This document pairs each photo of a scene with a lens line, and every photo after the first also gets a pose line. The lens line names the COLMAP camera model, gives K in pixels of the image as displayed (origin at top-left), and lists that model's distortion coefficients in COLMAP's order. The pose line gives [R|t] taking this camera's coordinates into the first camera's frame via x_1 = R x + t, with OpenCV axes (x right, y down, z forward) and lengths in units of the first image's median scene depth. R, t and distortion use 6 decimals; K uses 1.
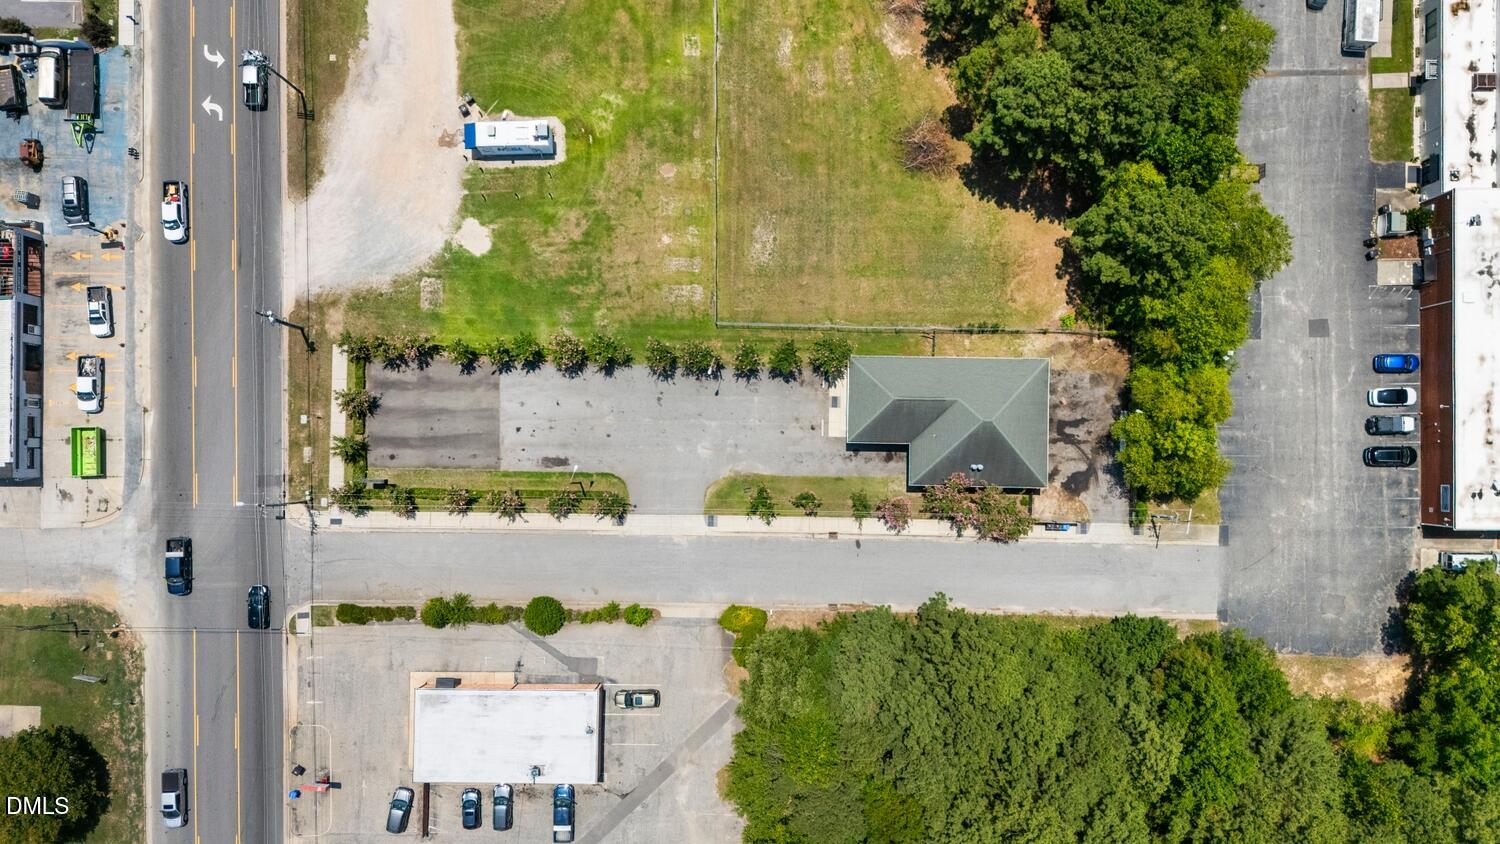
lens RADIAL K [[1104.9, 0, 750.0], [0, 1104.9, 422.0], [0, 0, 1]] dist [0.082149, -0.097475]
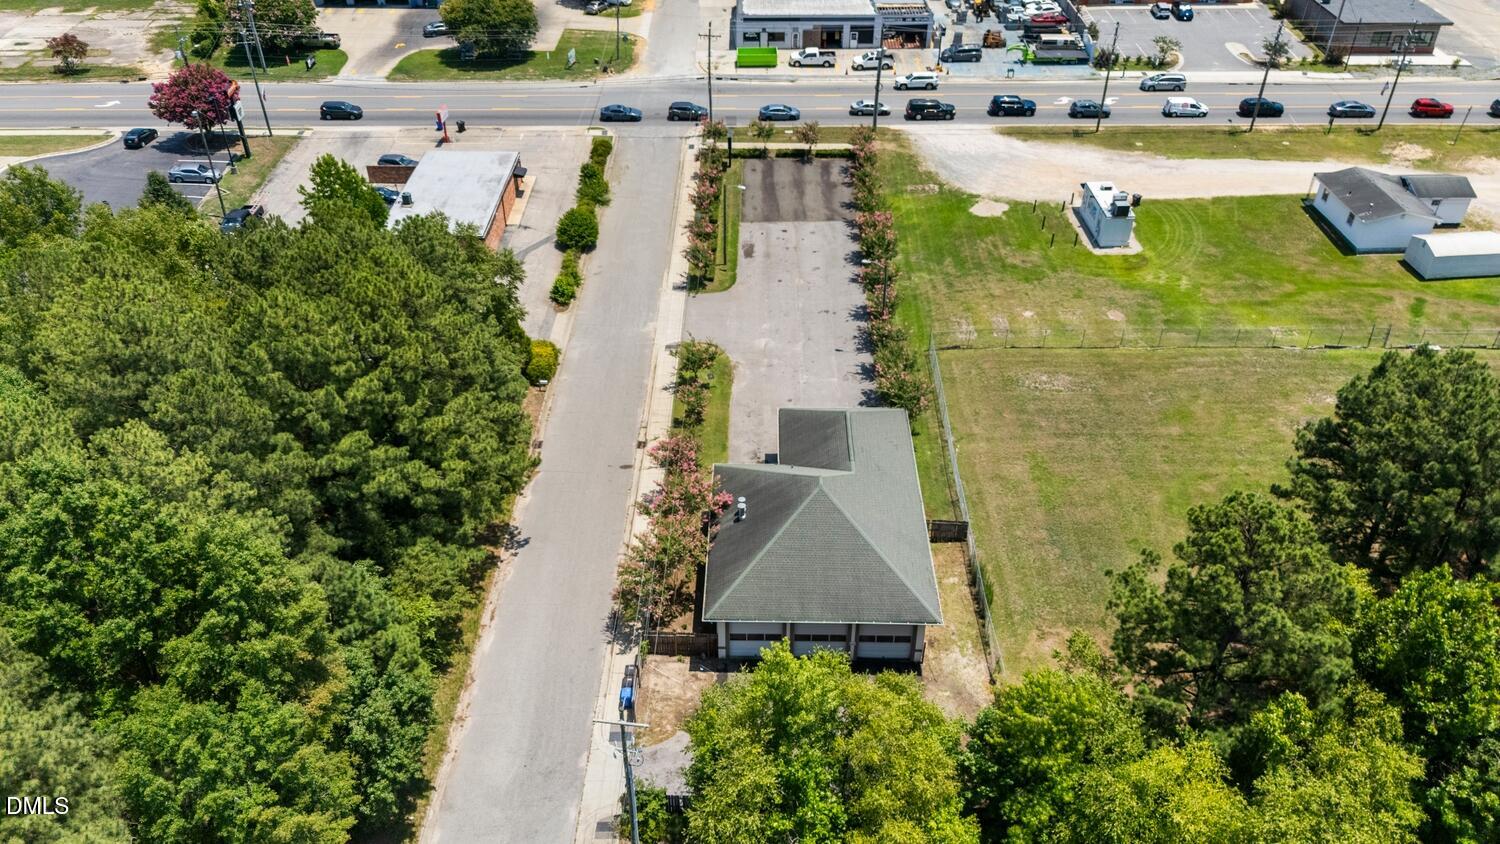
lens RADIAL K [[1144.4, 0, 750.0], [0, 1144.4, 422.0], [0, 0, 1]] dist [0.040492, -0.003810]
pose [[0.002812, 0.590457, -0.807064, 0.638460], [-0.999793, 0.017905, 0.009616, 0.028824], [0.020128, 0.806871, 0.590385, 0.573306]]
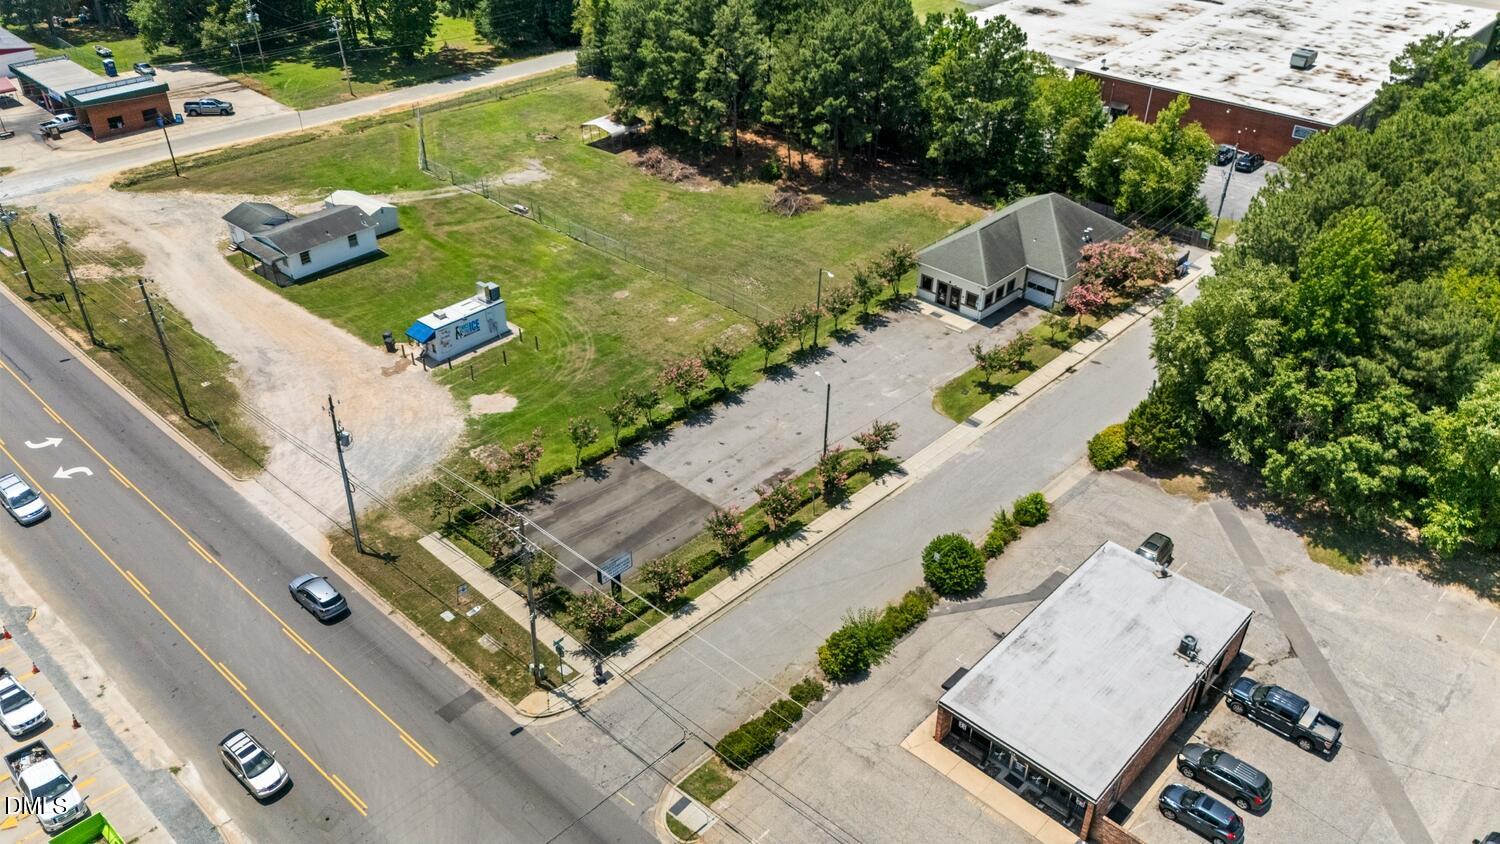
lens RADIAL K [[1104.9, 0, 750.0], [0, 1104.9, 422.0], [0, 0, 1]] dist [0.082149, -0.097475]
pose [[0.678475, -0.403049, 0.614185, -0.607424], [0.734291, 0.397238, -0.550471, 0.396904], [-0.022110, 0.824471, 0.565471, 0.572297]]
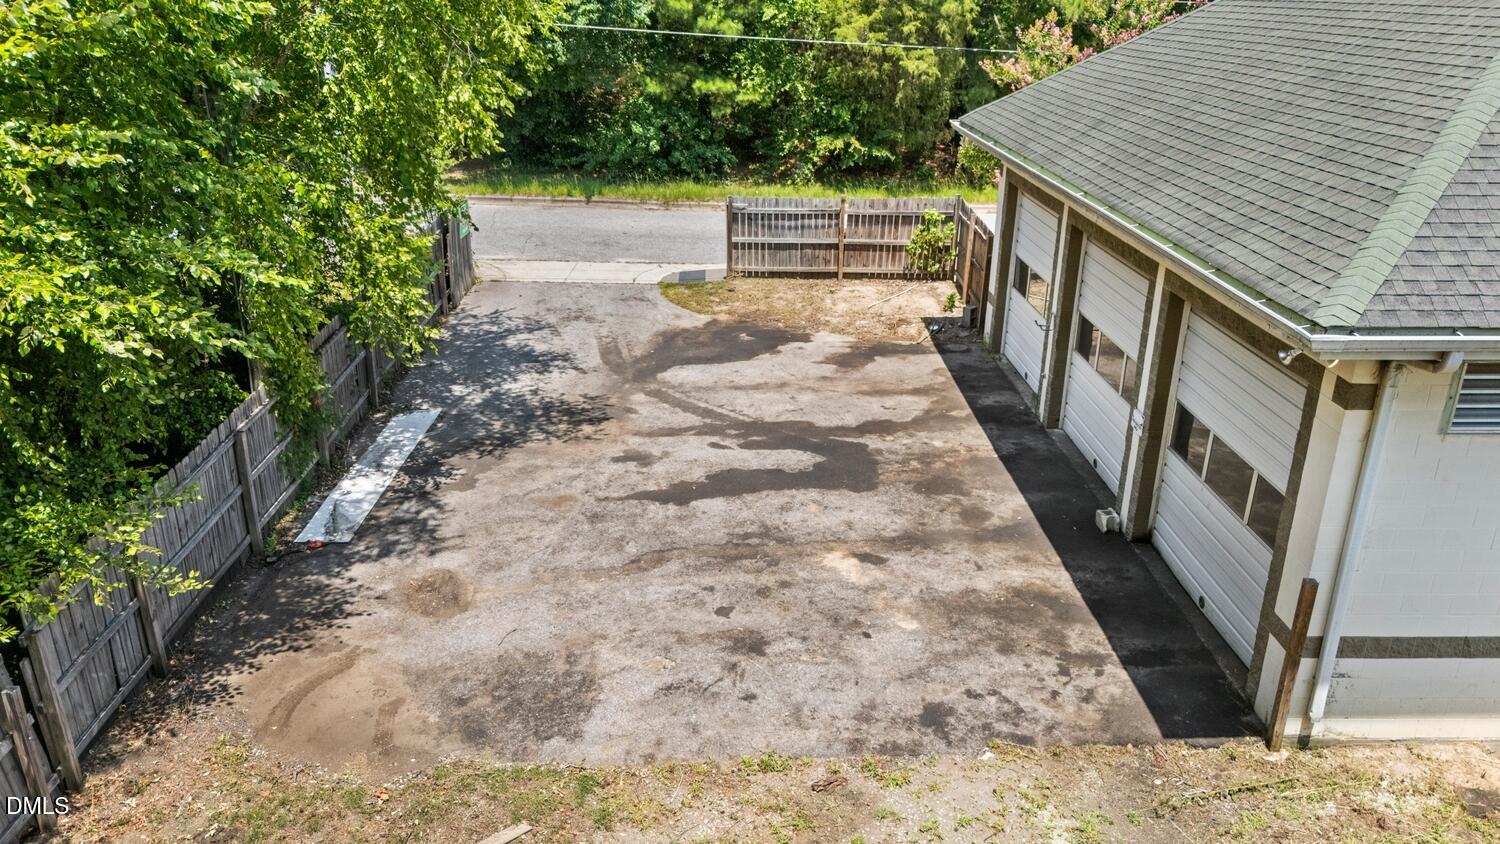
lens RADIAL K [[1113.5, 0, 750.0], [0, 1113.5, 422.0], [0, 0, 1]] dist [0.070274, -0.070853]
pose [[-0.999155, 0.011352, -0.039497, 0.296737], [-0.040991, -0.343986, 0.938080, -0.116549], [-0.002937, 0.938906, 0.344161, 0.950898]]
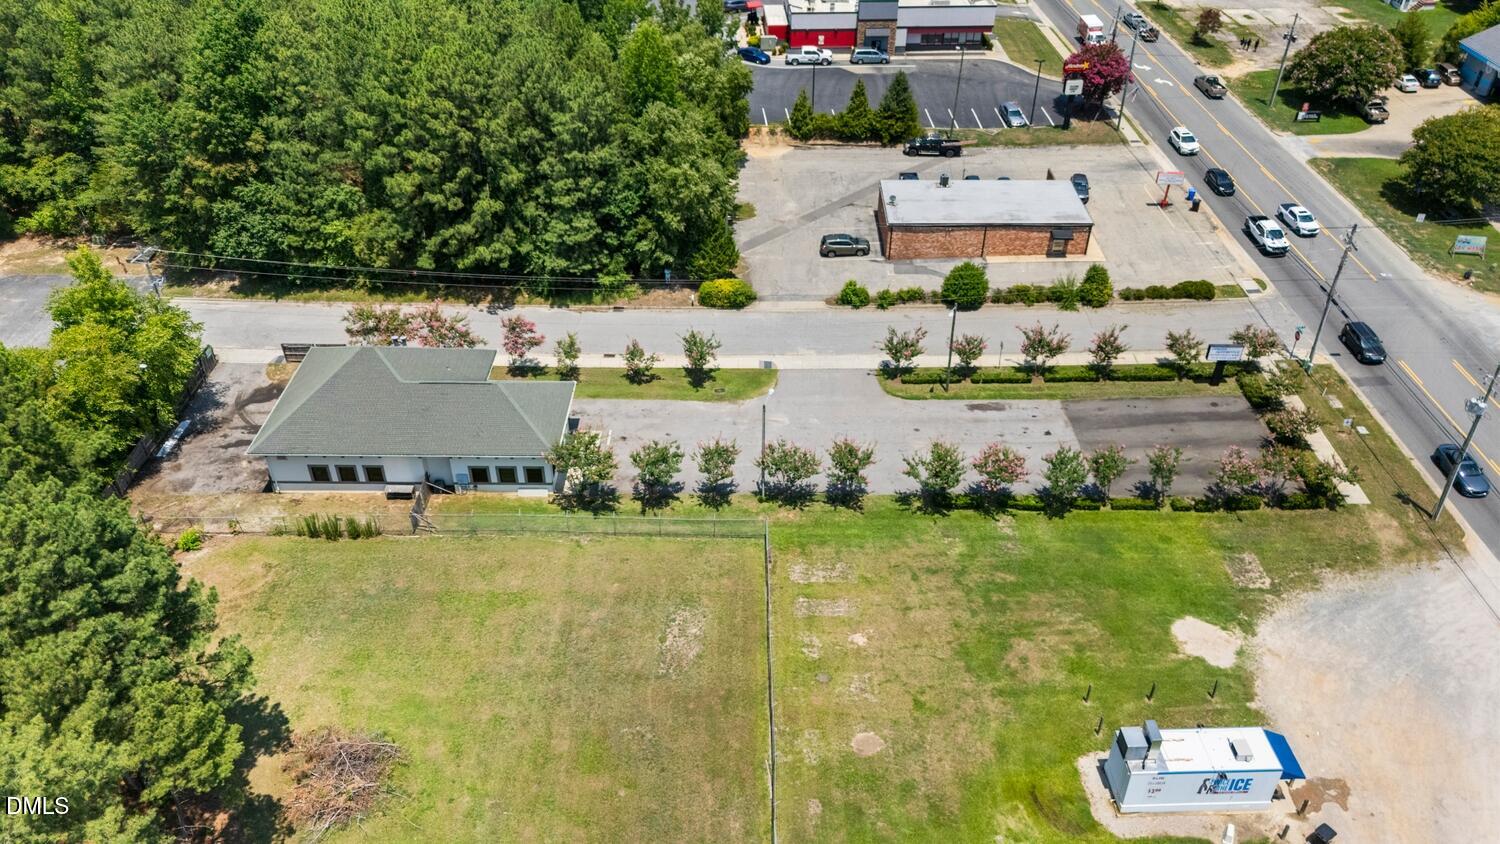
lens RADIAL K [[1113.5, 0, 750.0], [0, 1113.5, 422.0], [0, 0, 1]] dist [0.070274, -0.070853]
pose [[-0.999984, 0.003607, -0.004335, -0.019077], [-0.005620, -0.572852, 0.819639, -0.563128], [0.000473, 0.819651, 0.572863, 0.592227]]
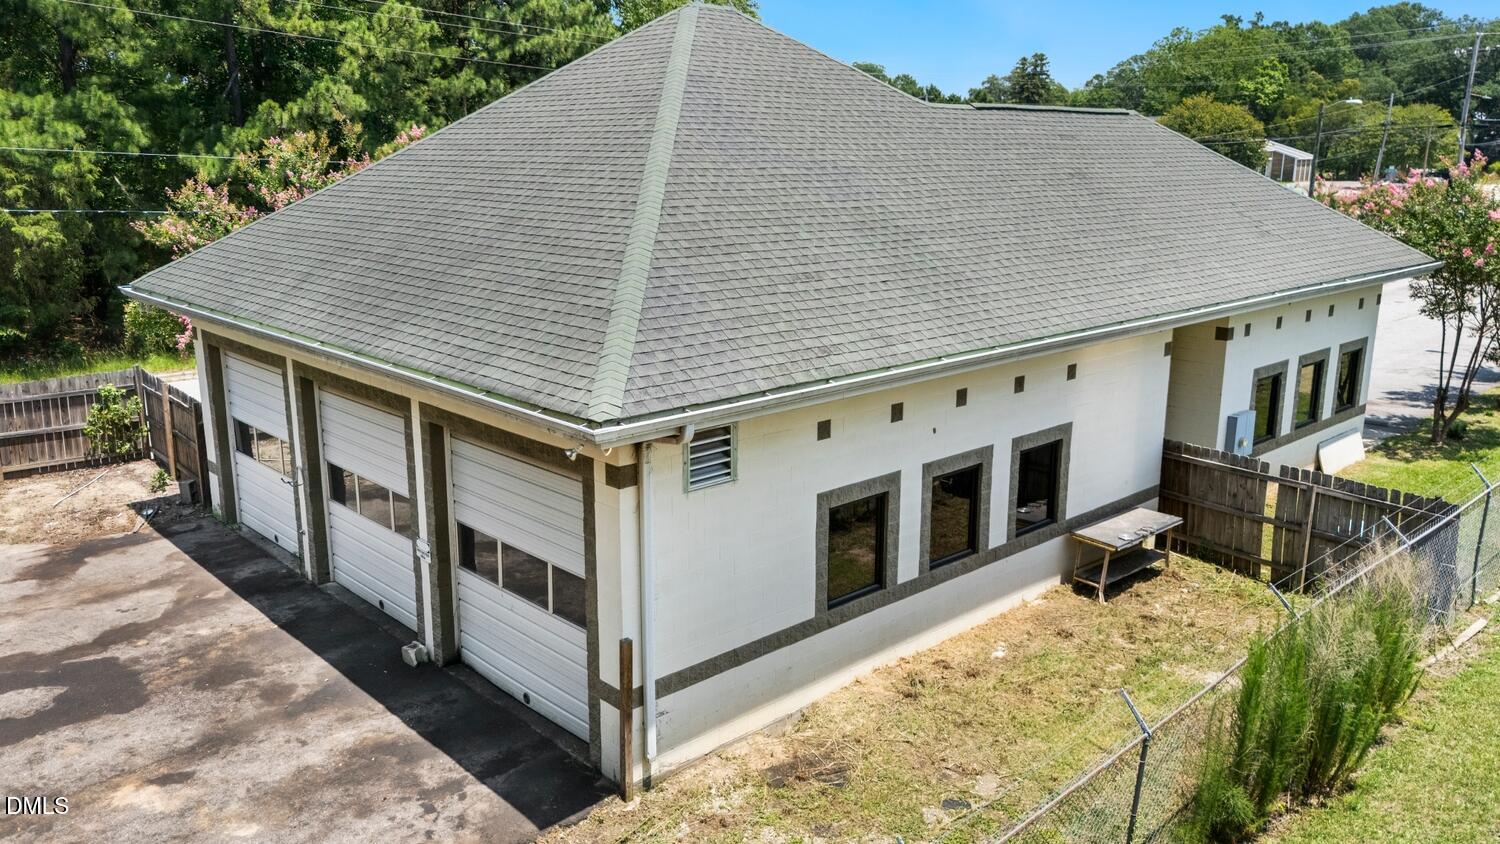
lens RADIAL K [[1125.1, 0, 750.0], [0, 1125.1, 422.0], [0, 0, 1]] dist [0.064748, -0.060114]
pose [[-0.719436, 0.167734, -0.674001, 0.305852], [-0.694337, -0.149148, 0.704025, -0.116617], [0.017563, 0.974485, 0.223766, 0.950876]]
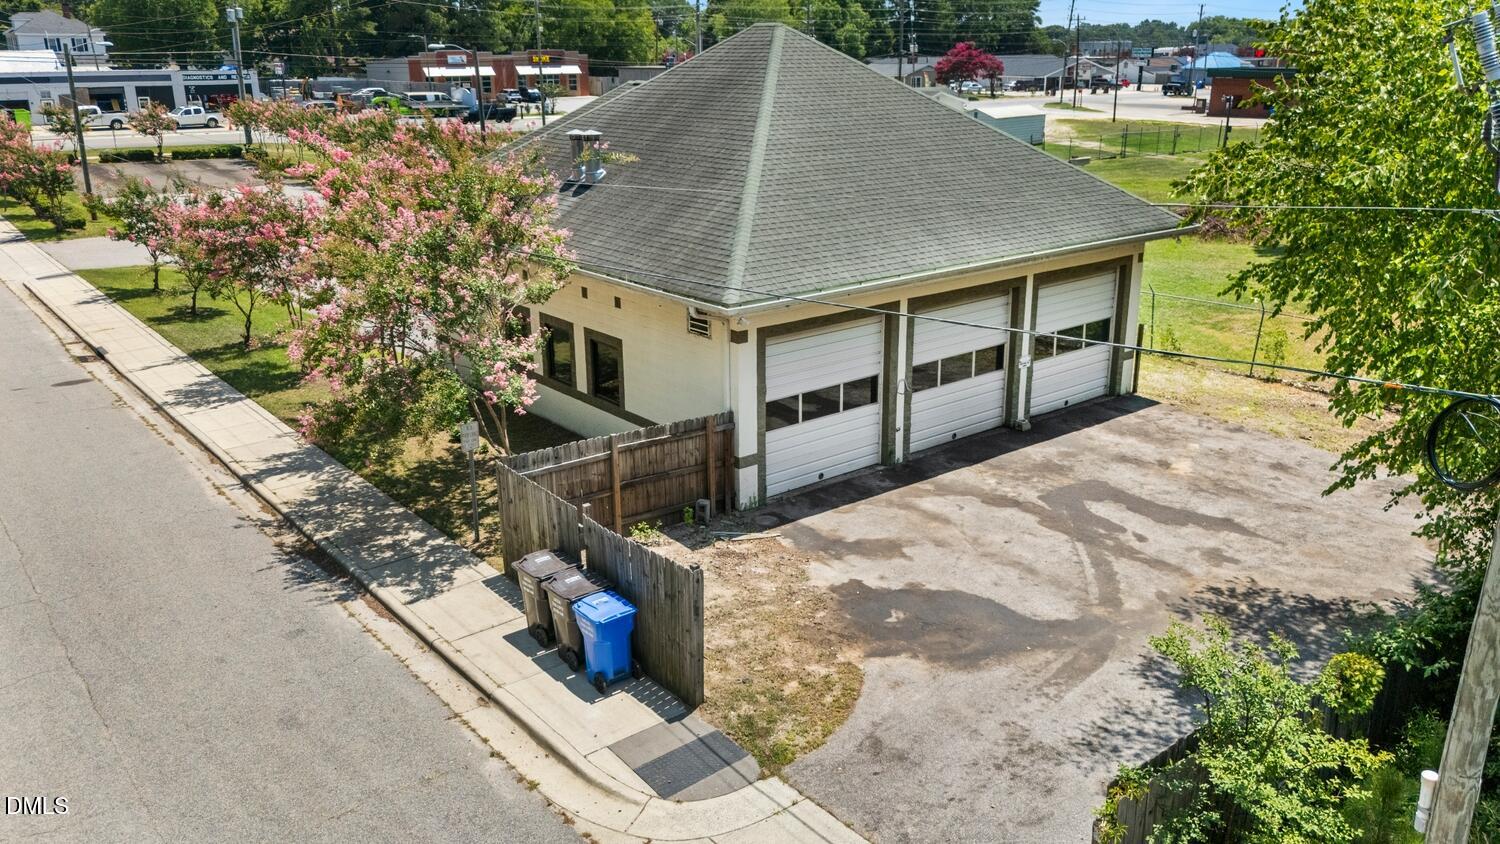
lens RADIAL K [[1144.4, 0, 750.0], [0, 1144.4, 422.0], [0, 0, 1]] dist [0.040492, -0.003810]
pose [[0.636768, 0.245451, -0.730945, 0.376073], [-0.770953, 0.218106, -0.598382, 0.150696], [0.012550, 0.944555, 0.328114, 0.930866]]
